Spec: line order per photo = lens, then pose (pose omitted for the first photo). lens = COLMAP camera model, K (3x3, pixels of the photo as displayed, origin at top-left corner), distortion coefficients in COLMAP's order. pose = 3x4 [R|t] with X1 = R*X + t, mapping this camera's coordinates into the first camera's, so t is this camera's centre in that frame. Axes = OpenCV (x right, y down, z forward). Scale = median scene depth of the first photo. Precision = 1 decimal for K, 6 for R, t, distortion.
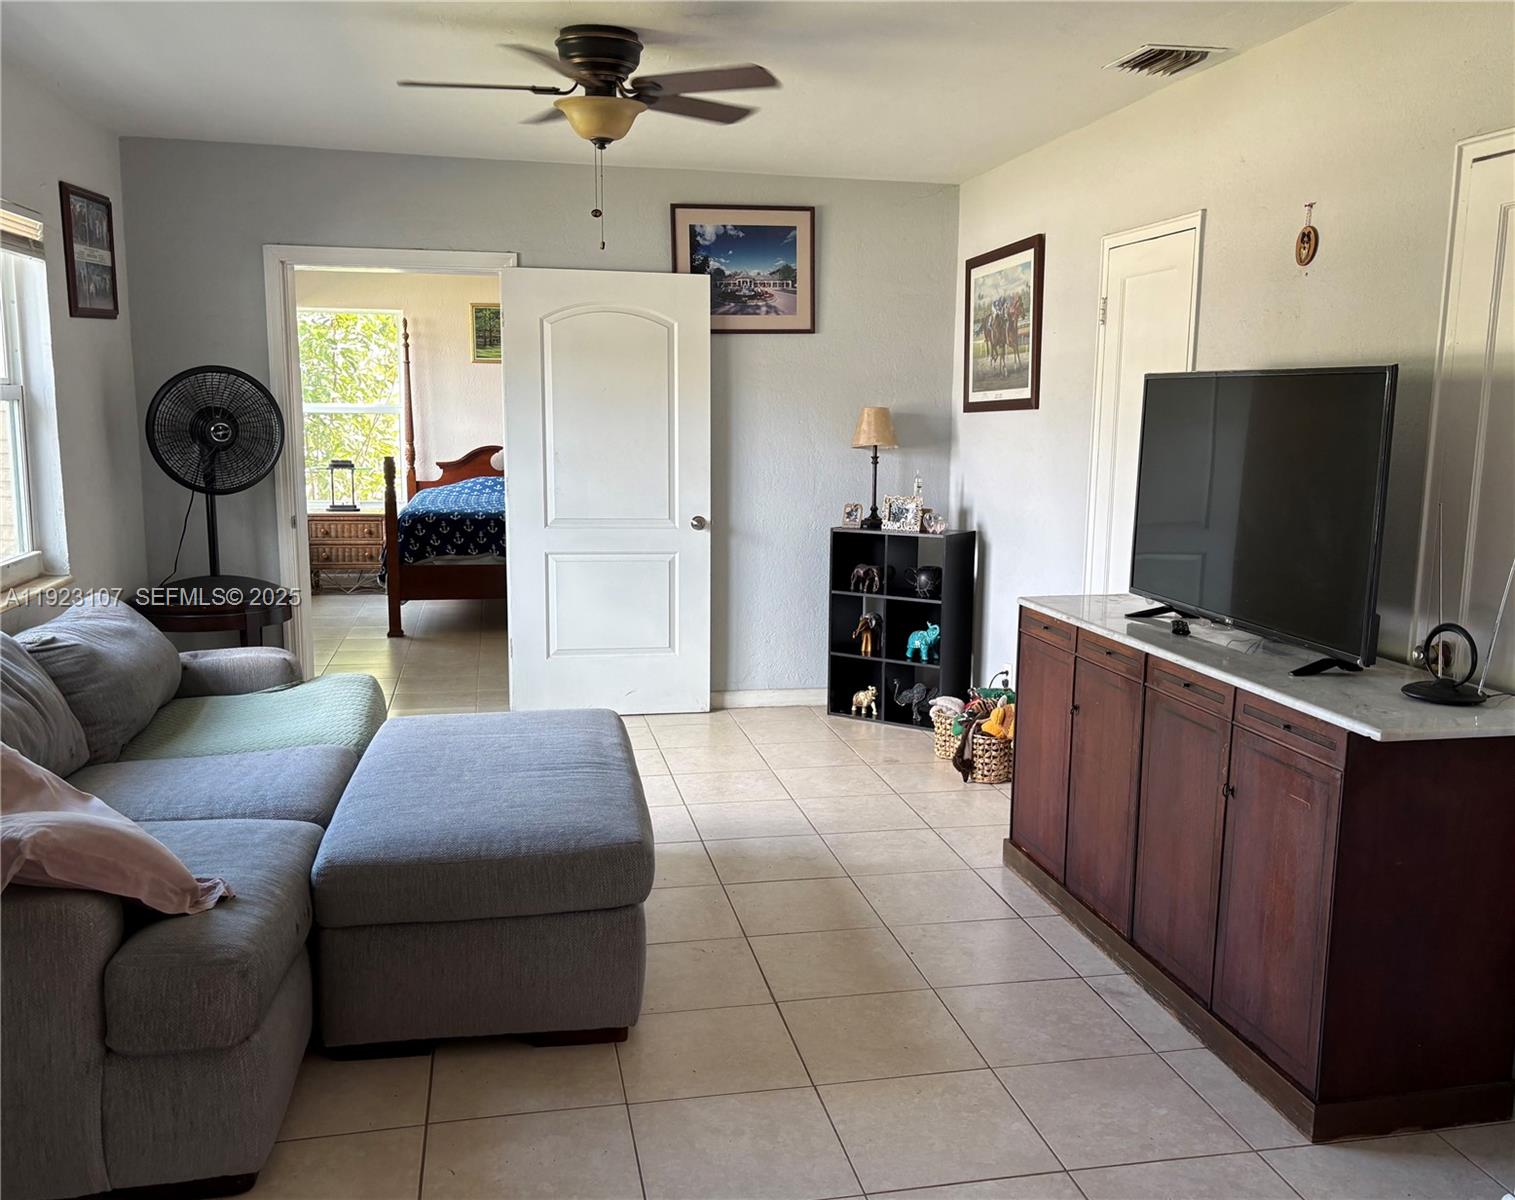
lens RADIAL K [[1238.4, 0, 758.5], [0, 1238.4, 598.8], [0, 0, 1]] dist [-0.005108, 0.001261]
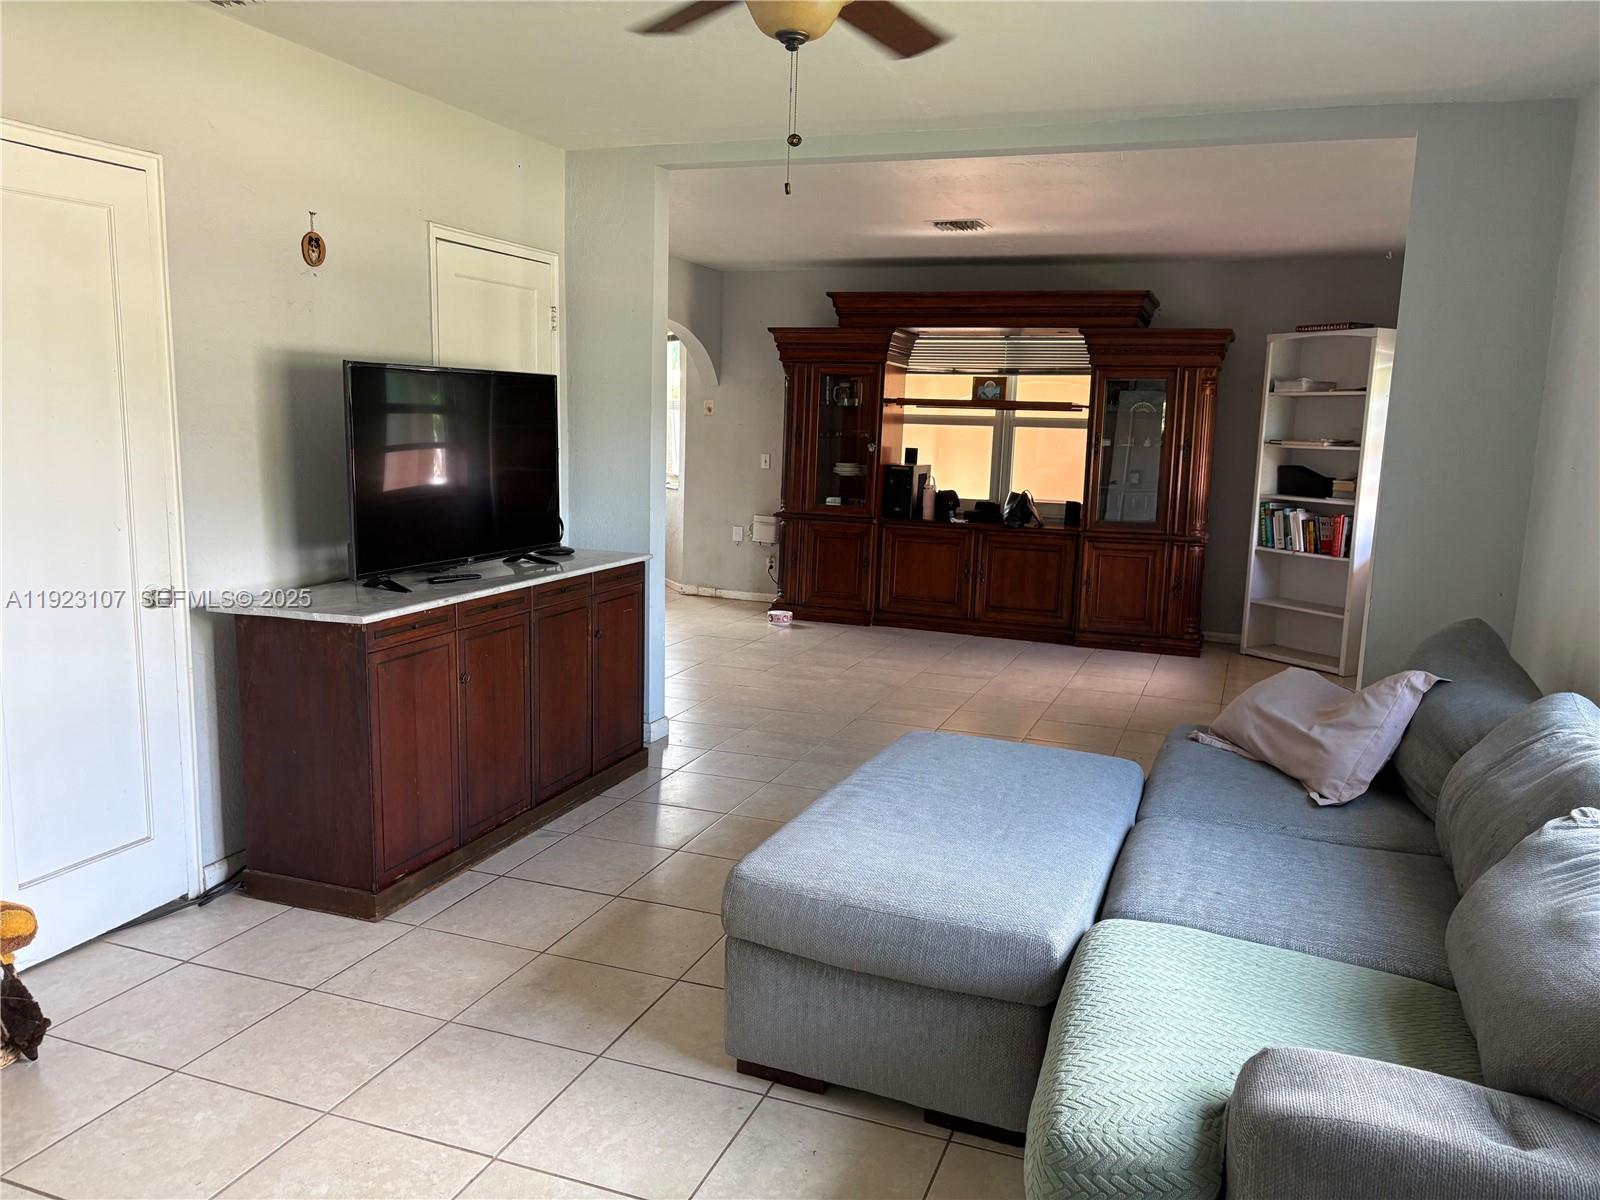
lens RADIAL K [[1208.3, 0, 802.5], [0, 1208.3, 605.7], [0, 0, 1]] dist [0.007576, 0.000884]
pose [[-0.847991, -0.119968, 0.516254, -0.550376], [0.042237, 0.955652, 0.291453, -0.274772], [-0.528325, 0.268954, -0.805318, 1.733022]]
